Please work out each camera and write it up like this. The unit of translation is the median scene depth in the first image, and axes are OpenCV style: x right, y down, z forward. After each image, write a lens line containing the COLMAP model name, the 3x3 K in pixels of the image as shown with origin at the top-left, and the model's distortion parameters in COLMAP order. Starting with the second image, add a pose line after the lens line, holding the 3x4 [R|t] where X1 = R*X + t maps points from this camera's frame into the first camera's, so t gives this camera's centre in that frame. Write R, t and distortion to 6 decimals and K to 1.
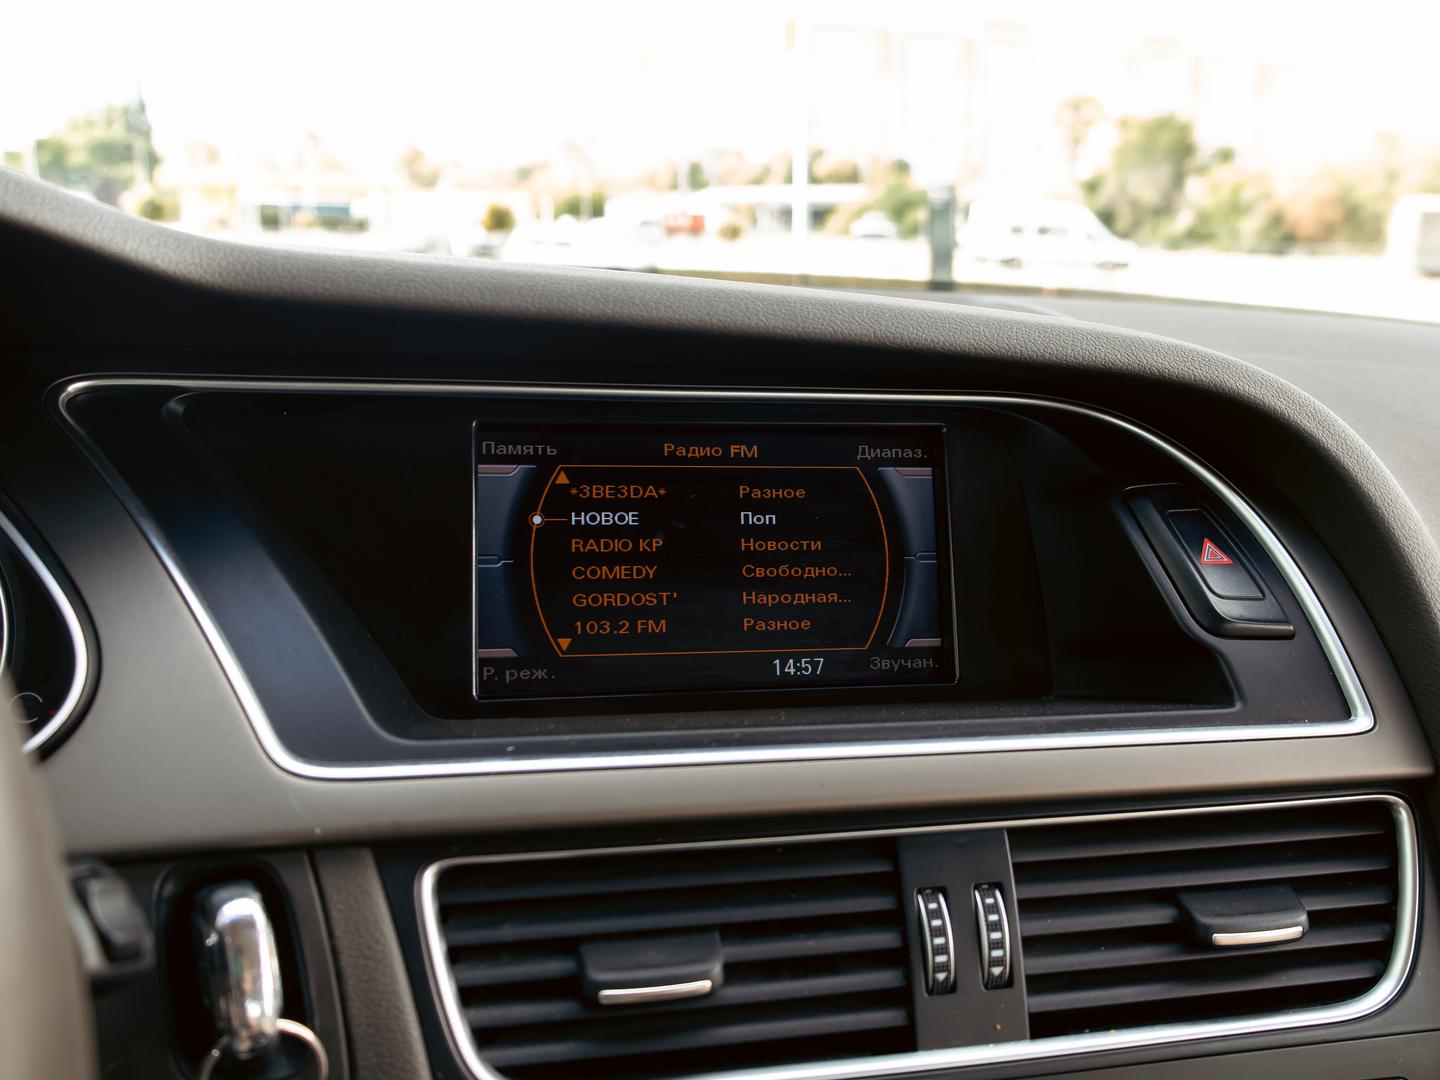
lens RADIAL K [[1339.7, 0, 720.0], [0, 1339.7, 540.0], [0, 0, 1]] dist [-0.013427, -0.000319]
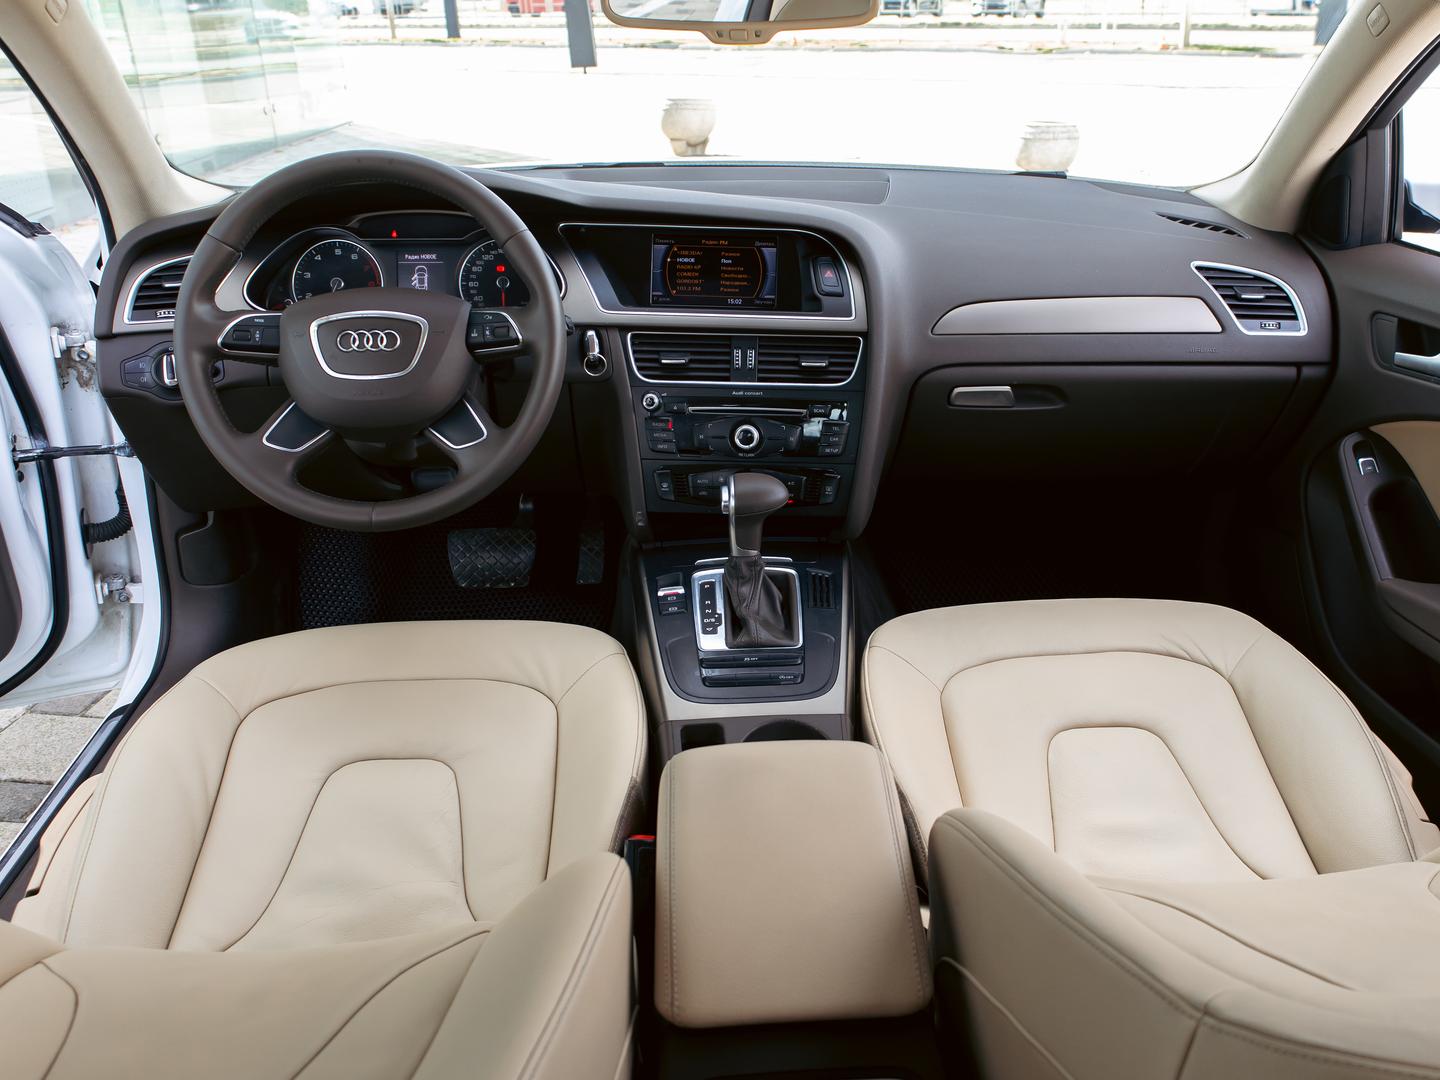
lens RADIAL K [[1339.7, 0, 720.0], [0, 1339.7, 540.0], [0, 0, 1]] dist [-0.013427, -0.000319]
pose [[0.956001, 0.092081, -0.278538, 1.300292], [-0.032718, 0.977006, 0.210688, -0.048946], [0.291534, -0.192304, 0.937031, -3.082180]]
